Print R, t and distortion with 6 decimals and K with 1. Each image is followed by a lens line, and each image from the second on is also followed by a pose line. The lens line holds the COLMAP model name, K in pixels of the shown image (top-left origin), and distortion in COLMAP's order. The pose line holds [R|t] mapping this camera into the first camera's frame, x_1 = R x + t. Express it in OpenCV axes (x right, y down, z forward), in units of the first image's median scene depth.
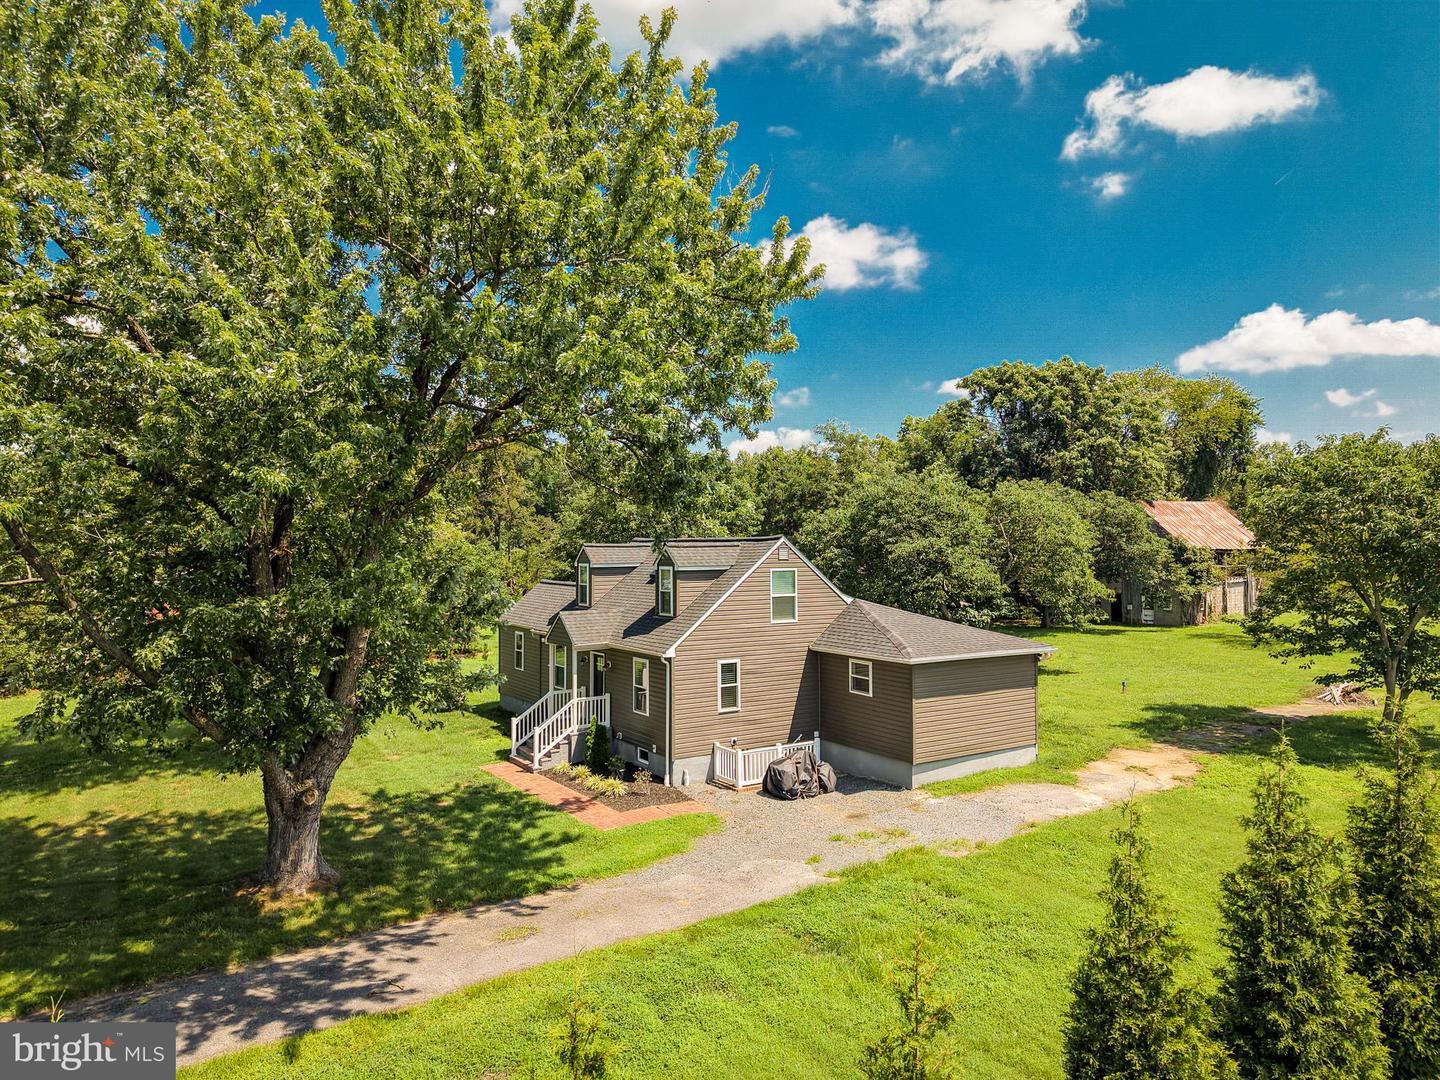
lens RADIAL K [[965.2, 0, 720.0], [0, 965.2, 540.0], [0, 0, 1]] dist [0.041194, -0.055192]
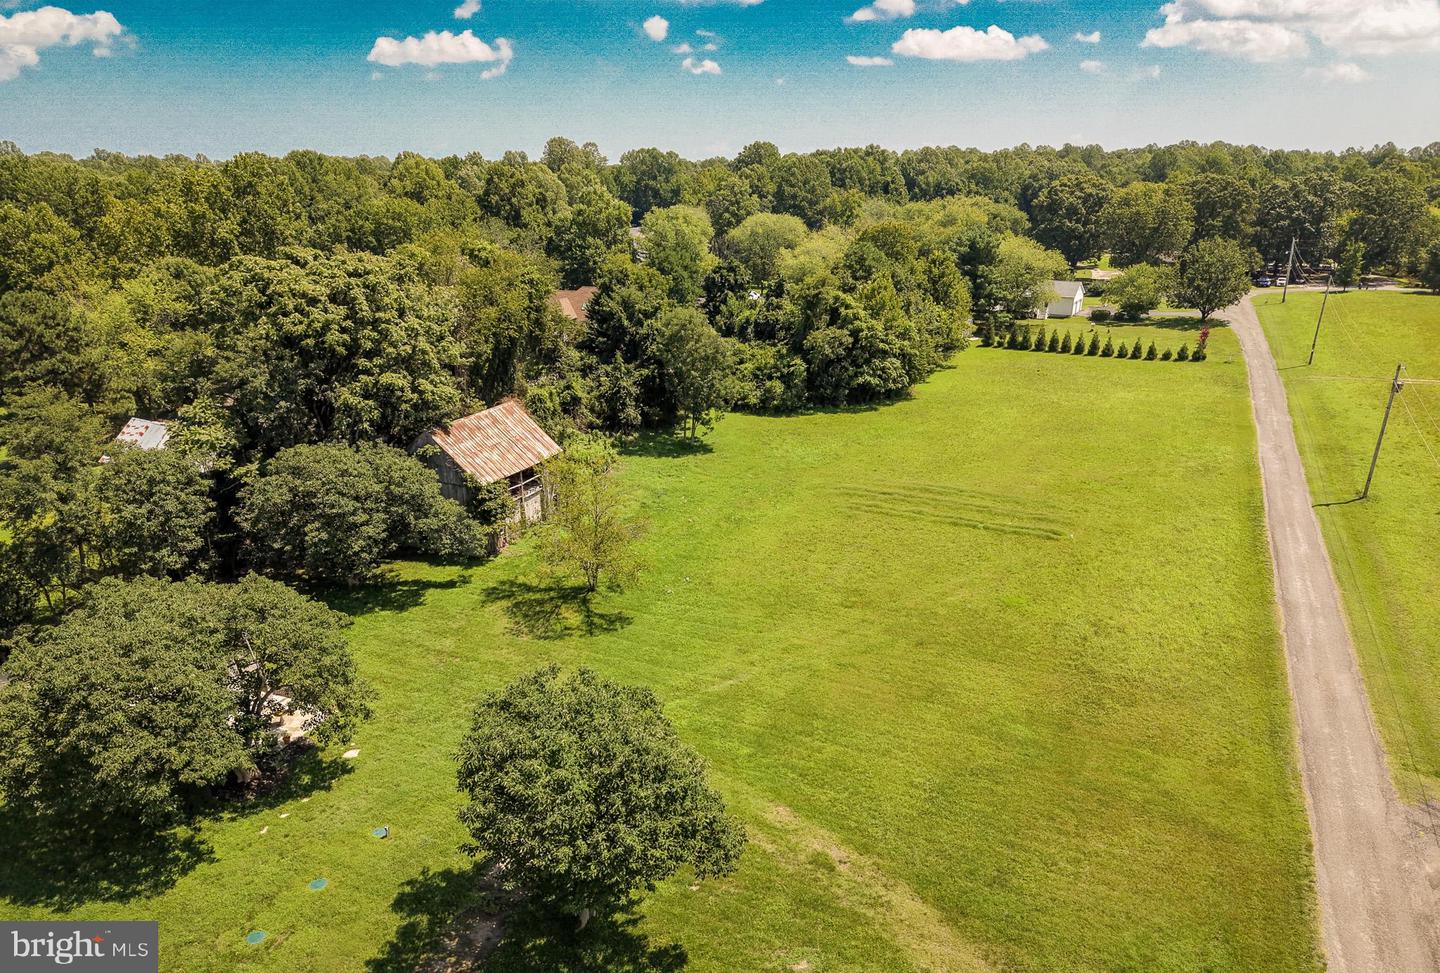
lens RADIAL K [[962.0, 0, 714.9], [0, 962.0, 539.2], [0, 0, 1]] dist [0.031240, -0.033319]
pose [[0.825225, -0.214880, 0.522332, 0.137477], [0.012758, 0.931657, 0.363114, -0.292593], [-0.564660, -0.292987, 0.771568, 0.062559]]
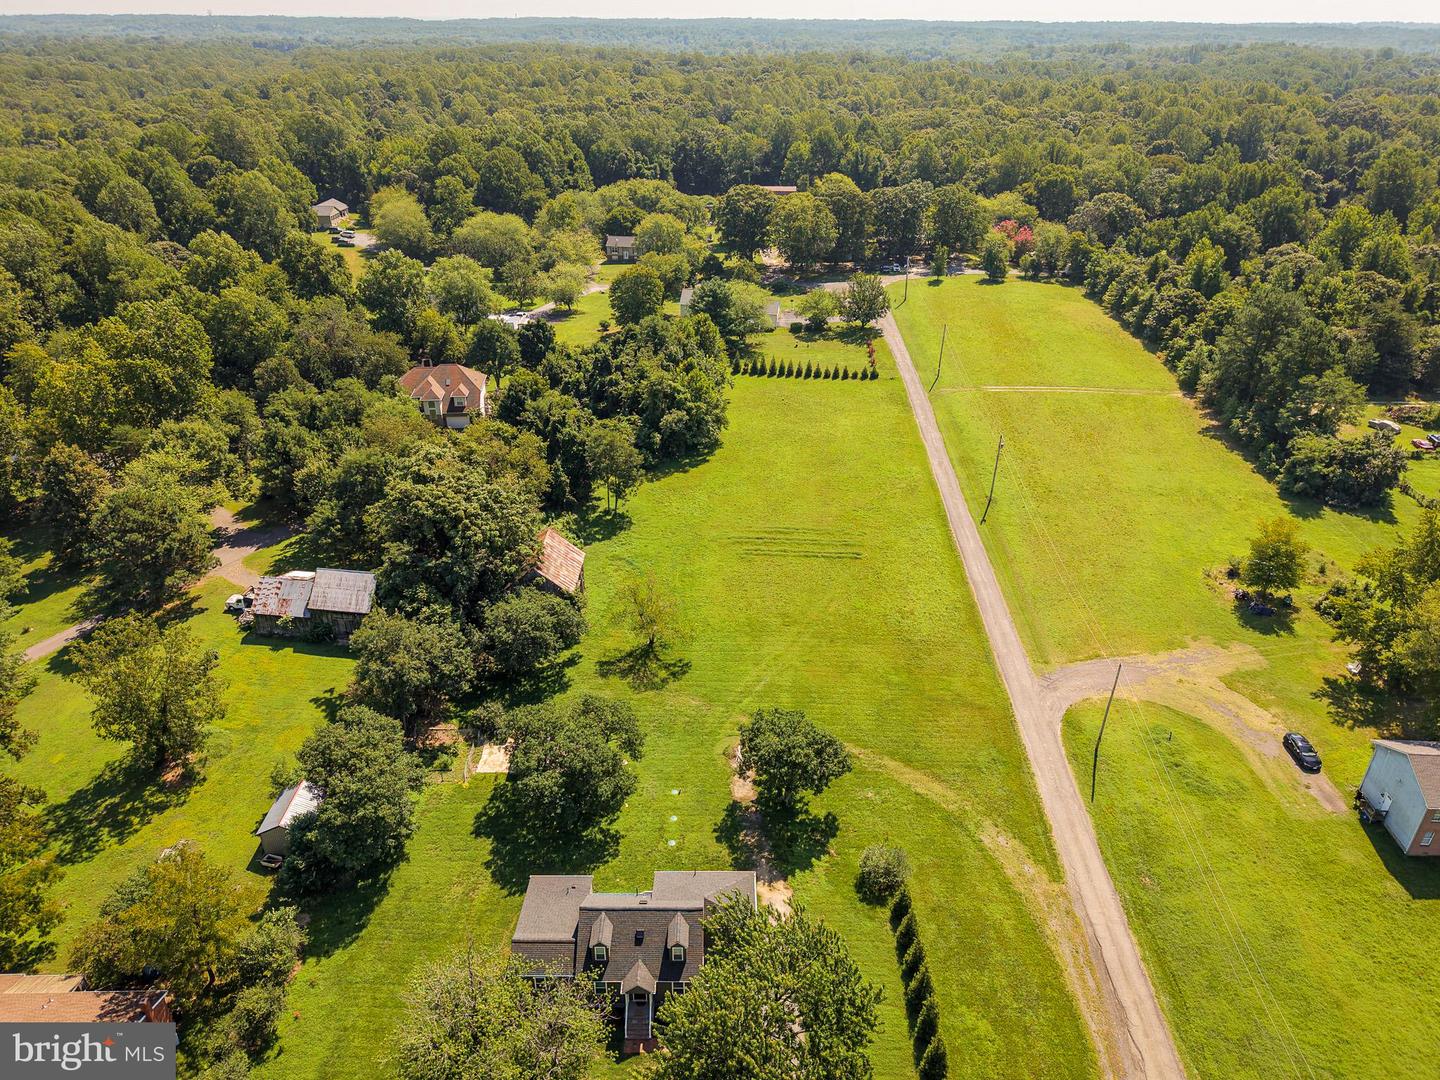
lens RADIAL K [[965.2, 0, 720.0], [0, 965.2, 540.0], [0, 0, 1]] dist [0.041194, -0.055192]
pose [[0.541818, -0.406169, 0.735840, -0.589730], [0.000849, 0.875747, 0.482770, -0.884132], [-0.840495, -0.260948, 0.474840, -0.021212]]
